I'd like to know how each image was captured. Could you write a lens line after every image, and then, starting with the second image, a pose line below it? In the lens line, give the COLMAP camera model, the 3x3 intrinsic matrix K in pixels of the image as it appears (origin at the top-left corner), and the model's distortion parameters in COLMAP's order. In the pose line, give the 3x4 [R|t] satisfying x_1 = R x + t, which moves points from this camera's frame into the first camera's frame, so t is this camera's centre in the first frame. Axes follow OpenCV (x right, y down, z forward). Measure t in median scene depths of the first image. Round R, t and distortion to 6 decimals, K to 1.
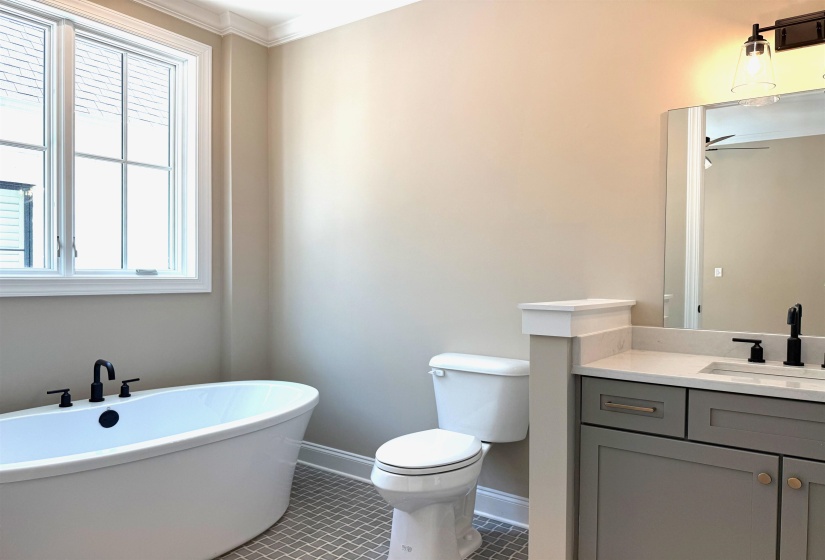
lens RADIAL K [[587.3, 0, 412.5], [0, 587.3, 280.0], [0, 0, 1]] dist [0.013358, -0.000794]
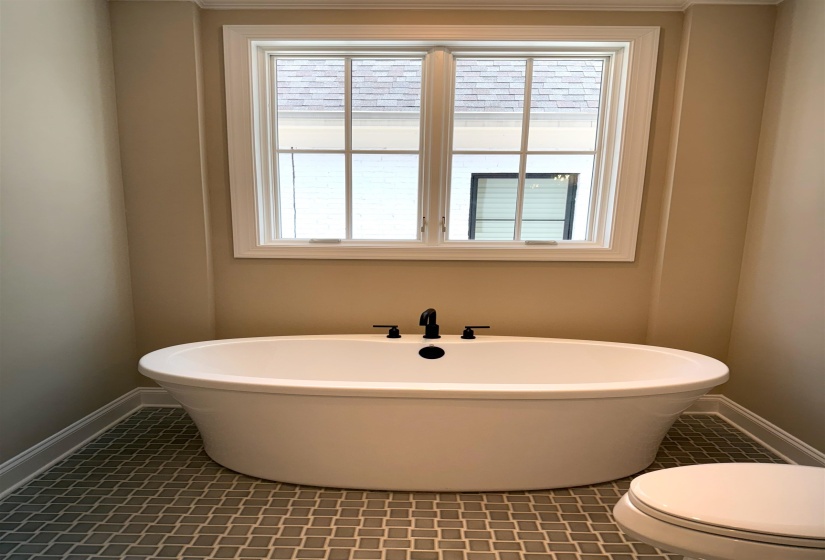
lens RADIAL K [[447.6, 0, 413.4], [0, 447.6, 307.7], [0, 0, 1]] dist [-0.001536, -0.000862]
pose [[0.577431, 0.121719, -0.807315, 0.229702], [-0.017106, 0.990411, 0.137090, -0.003933], [0.816260, -0.065350, 0.573976, 0.325055]]
